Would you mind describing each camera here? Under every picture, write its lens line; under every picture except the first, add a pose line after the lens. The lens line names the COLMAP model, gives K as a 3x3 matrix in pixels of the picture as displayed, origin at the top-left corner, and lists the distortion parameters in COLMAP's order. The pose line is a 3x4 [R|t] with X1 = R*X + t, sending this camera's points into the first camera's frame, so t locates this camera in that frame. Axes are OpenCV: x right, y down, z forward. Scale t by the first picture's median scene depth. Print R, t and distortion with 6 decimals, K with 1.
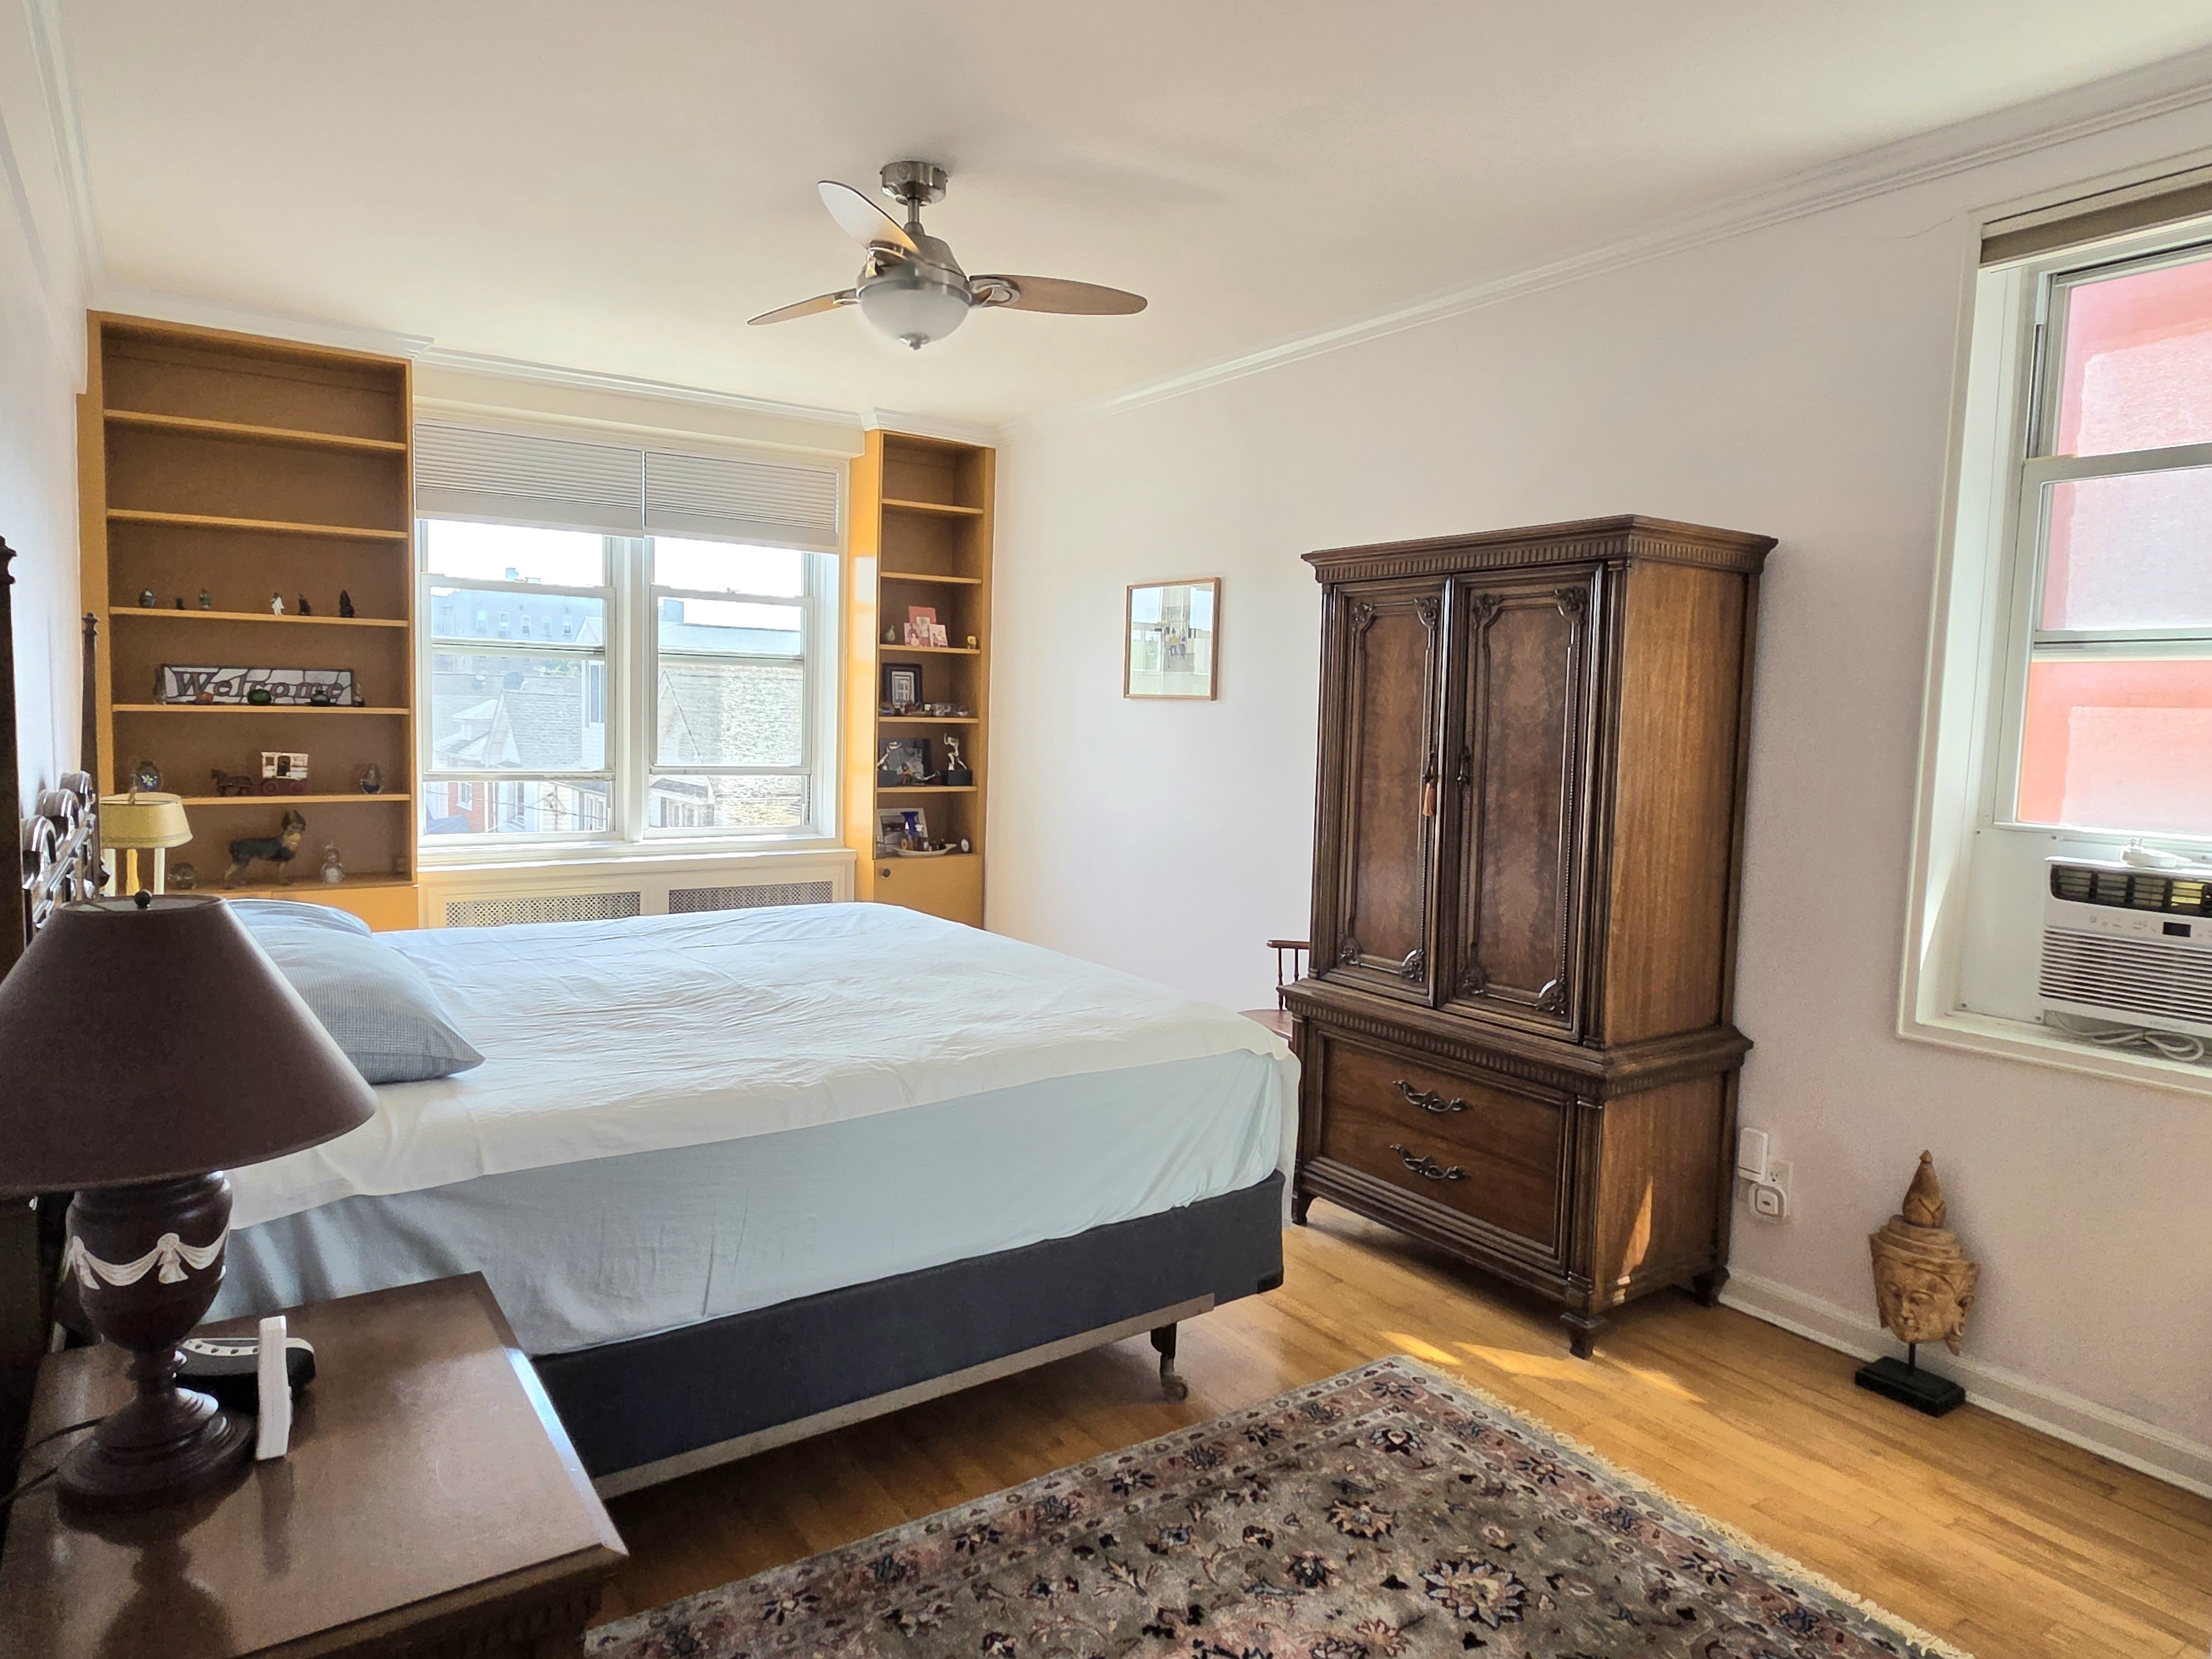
lens RADIAL K [[1362.0, 0, 1106.0], [0, 1362.0, 829.5], [0, 0, 1]] dist [-0.002197, 0.000907]
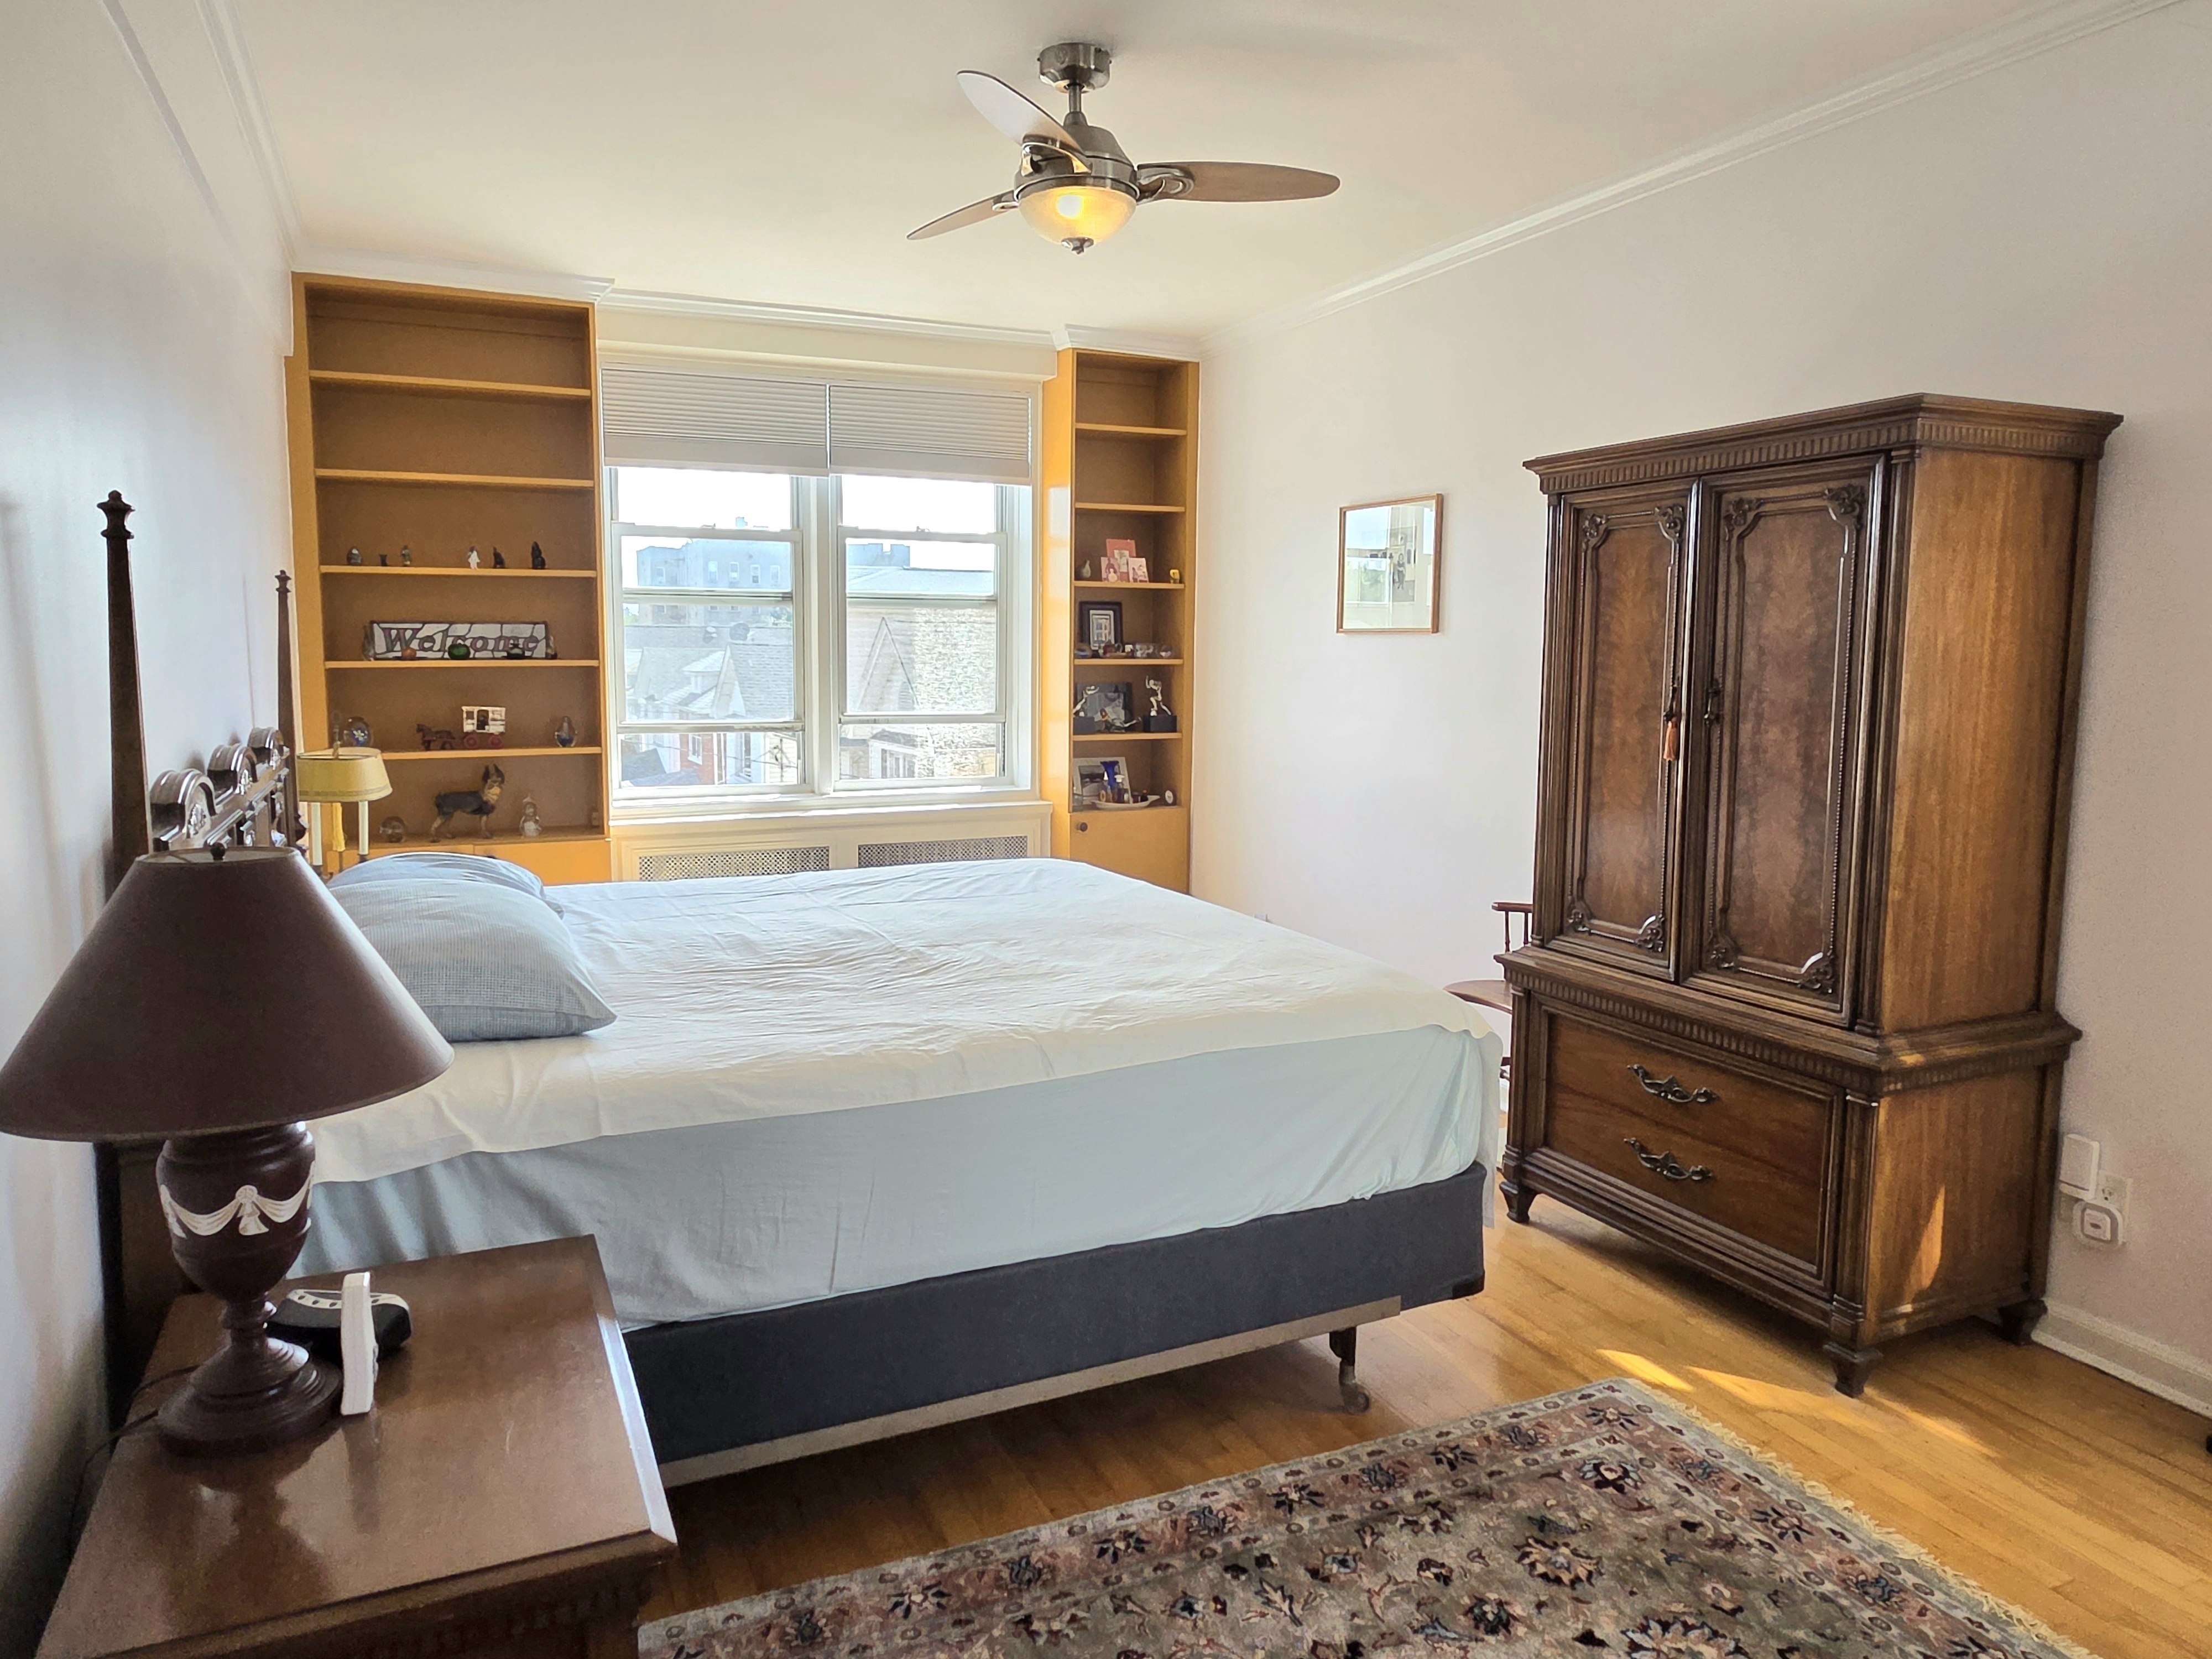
lens RADIAL K [[1462.8, 0, 1093.3], [0, 1462.8, 827.8], [0, 0, 1]] dist [-0.000410, 0.000173]
pose [[0.983899, 0.000670, -0.178726, 0.033784], [0.005066, 0.999487, 0.031637, 0.001106], [0.178656, -0.032033, 0.983390, 0.018955]]
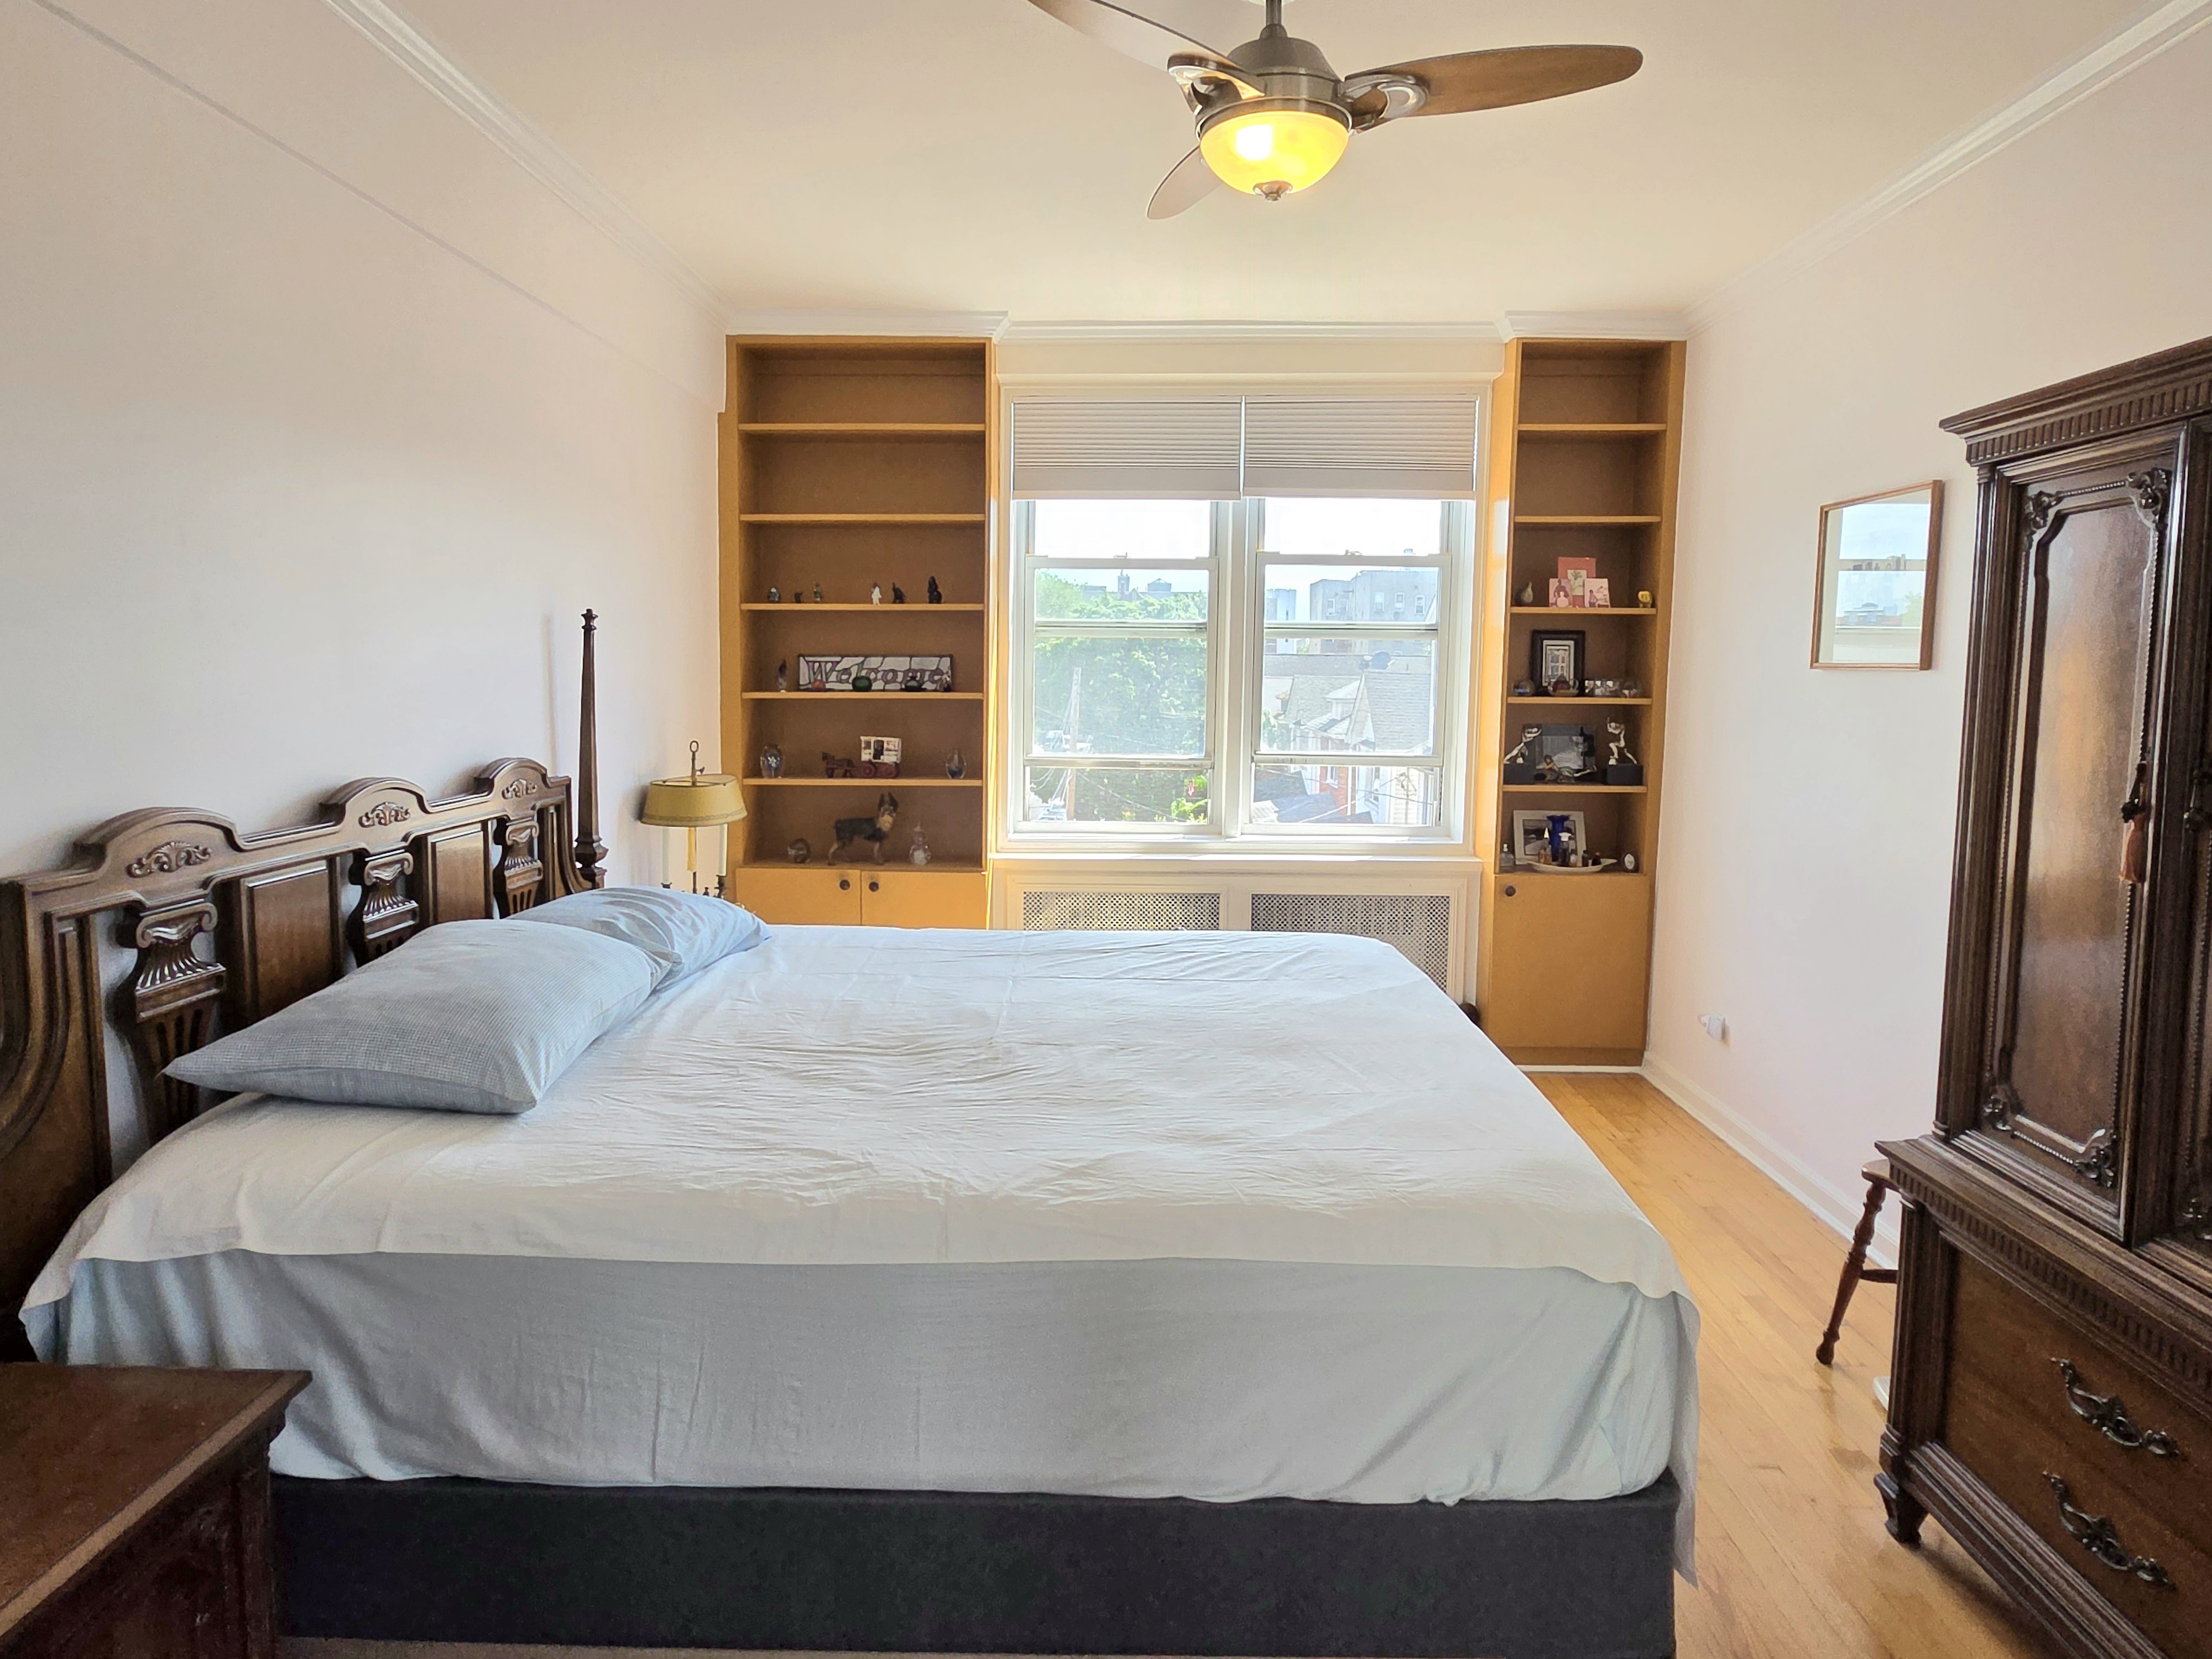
lens RADIAL K [[1415.3, 0, 1102.6], [0, 1415.3, 819.9], [0, 0, 1]] dist [0.000583, 0.004338]
pose [[0.805827, 0.044138, -0.590503, 0.185900], [-0.040671, 0.998989, 0.019169, -0.022364], [0.590752, 0.008569, 0.806807, 0.247433]]
